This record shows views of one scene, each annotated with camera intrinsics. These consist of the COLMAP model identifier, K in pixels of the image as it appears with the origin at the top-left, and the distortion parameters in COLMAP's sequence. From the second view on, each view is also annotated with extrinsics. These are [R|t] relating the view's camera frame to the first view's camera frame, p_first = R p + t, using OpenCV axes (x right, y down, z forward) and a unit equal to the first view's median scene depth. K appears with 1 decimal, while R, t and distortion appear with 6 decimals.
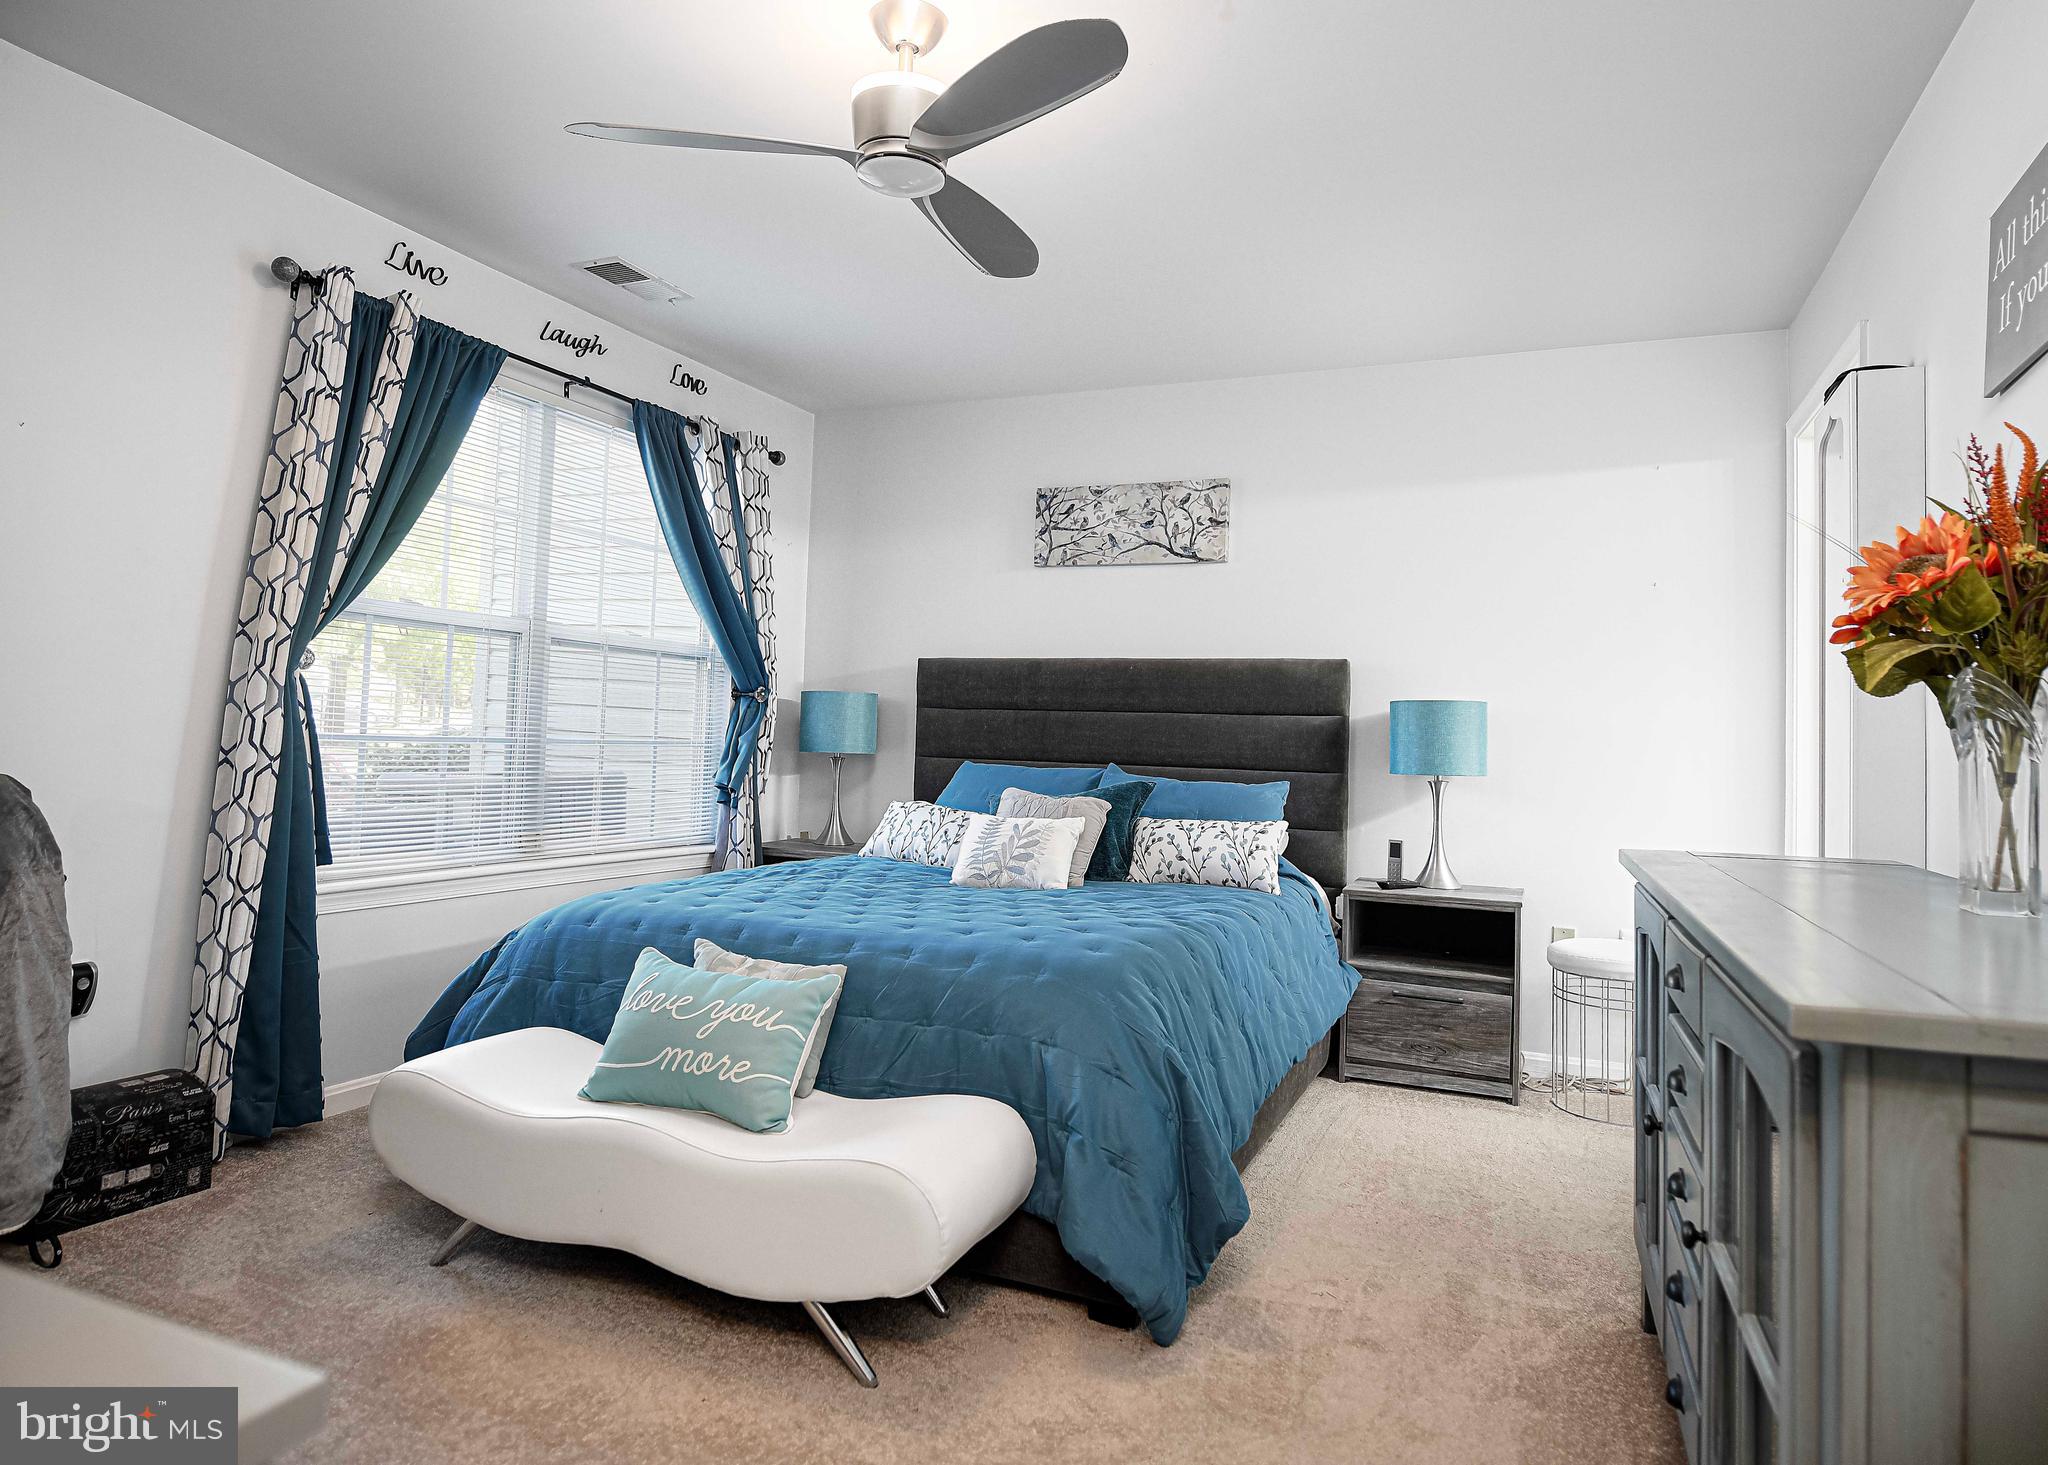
lens RADIAL K [[1298.1, 0, 1023.3], [0, 1298.1, 737.6], [0, 0, 1]] dist [0.003357, -0.000741]
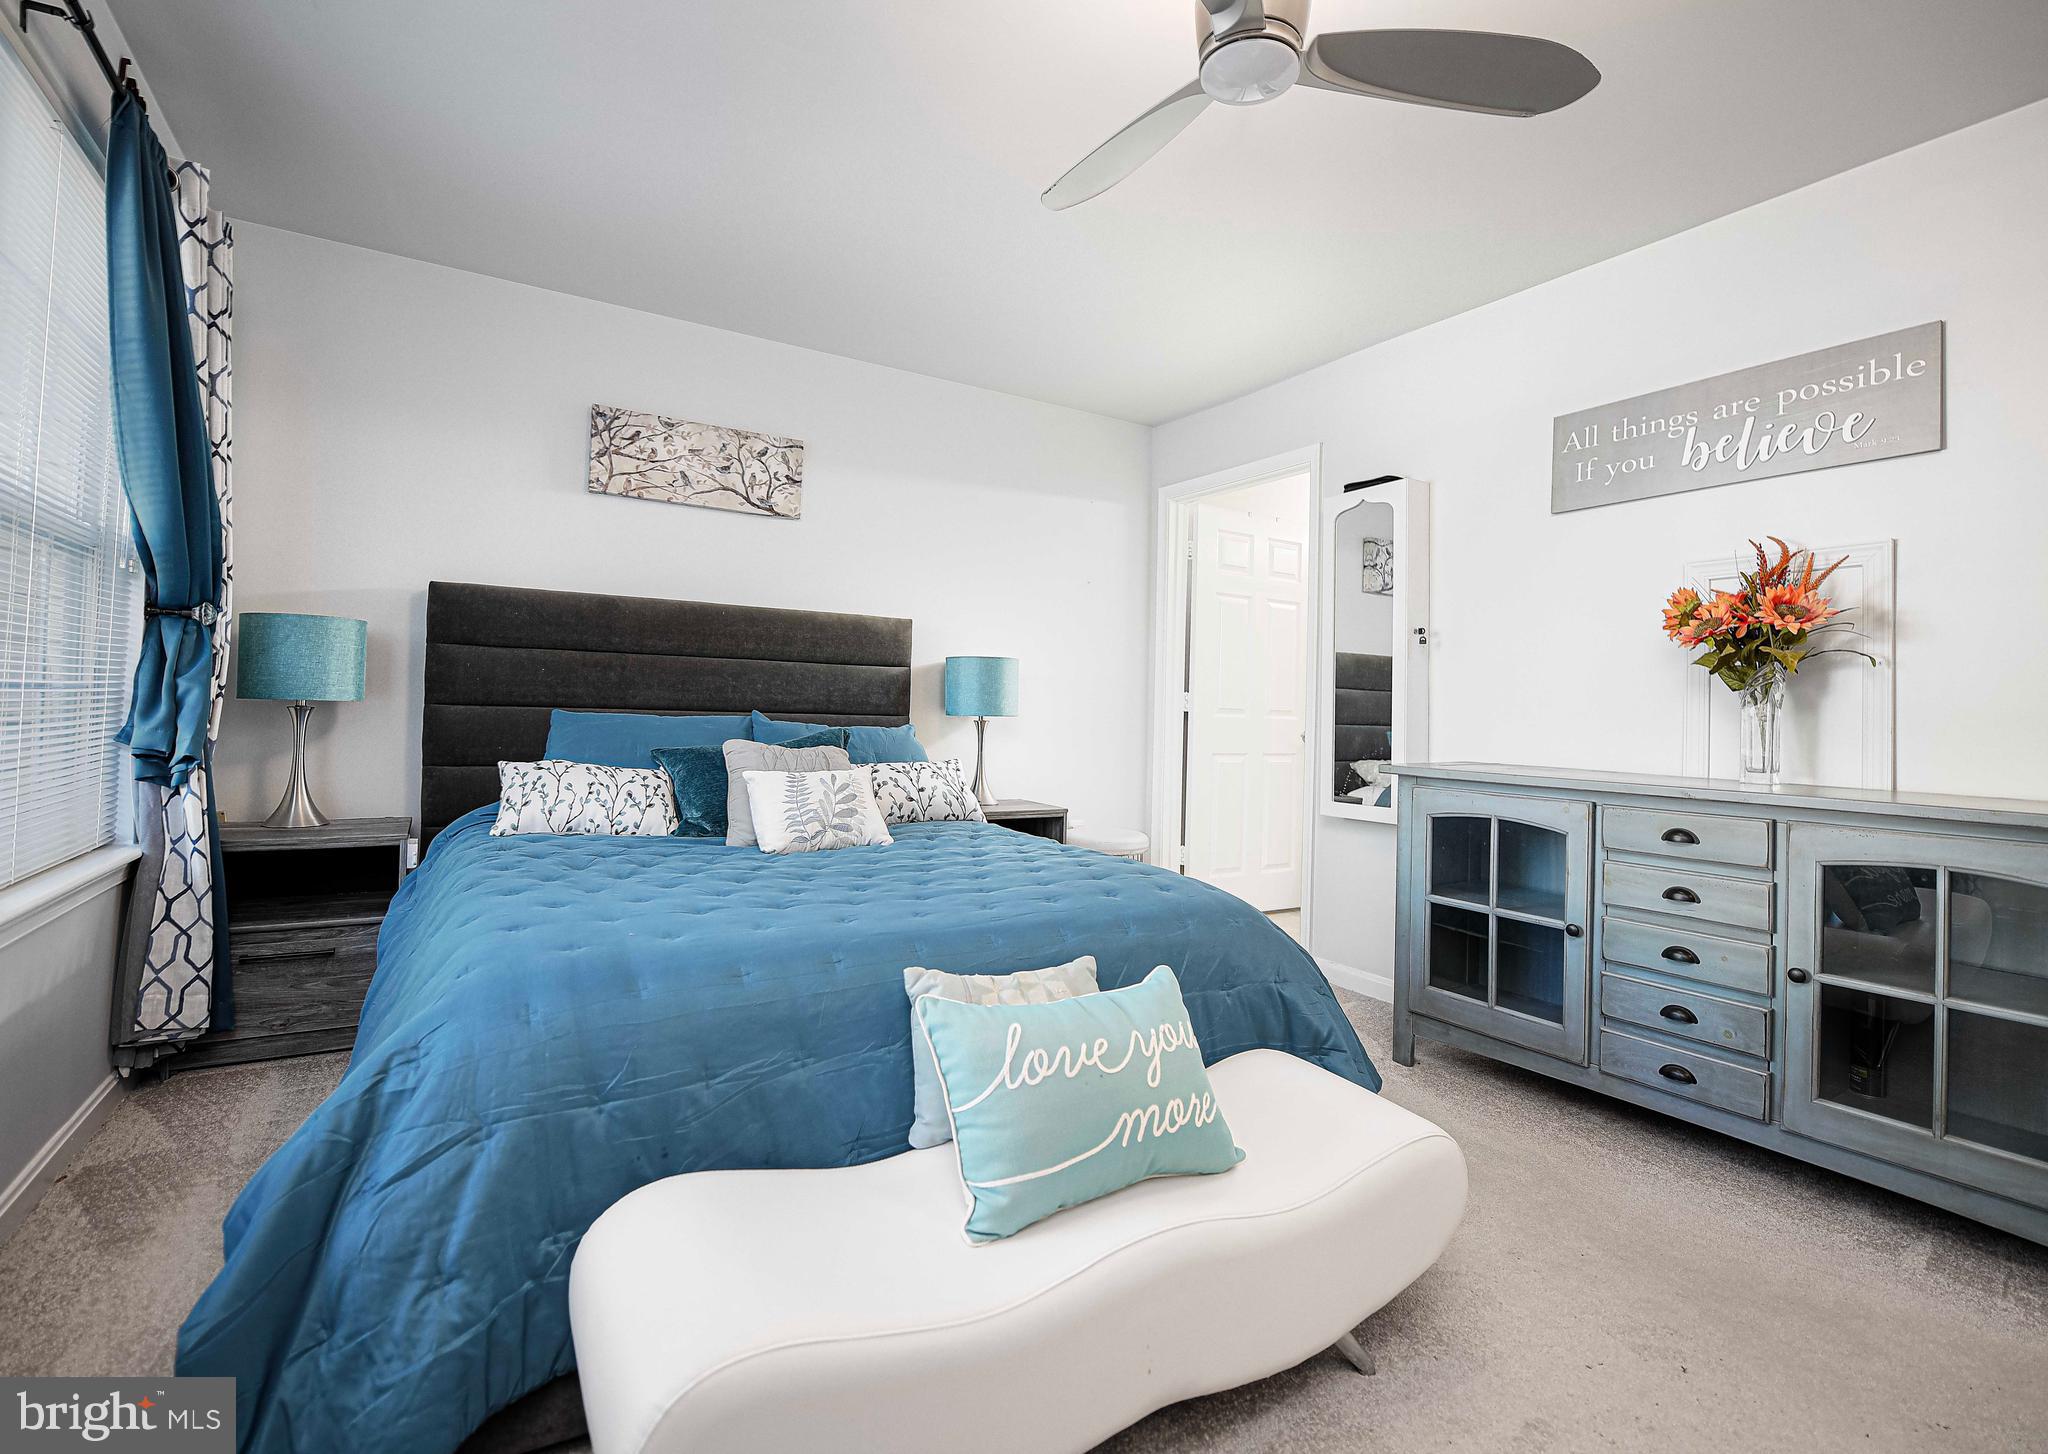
lens RADIAL K [[965.8, 0, 1023.0], [0, 965.8, 719.8], [0, 0, 1]] dist [0.002907, 0.000098]
pose [[0.567873, -0.023515, 0.822780, -0.392190], [-0.010625, 0.999299, 0.035893, -0.001444], [-0.823047, -0.029125, 0.567226, 0.390062]]
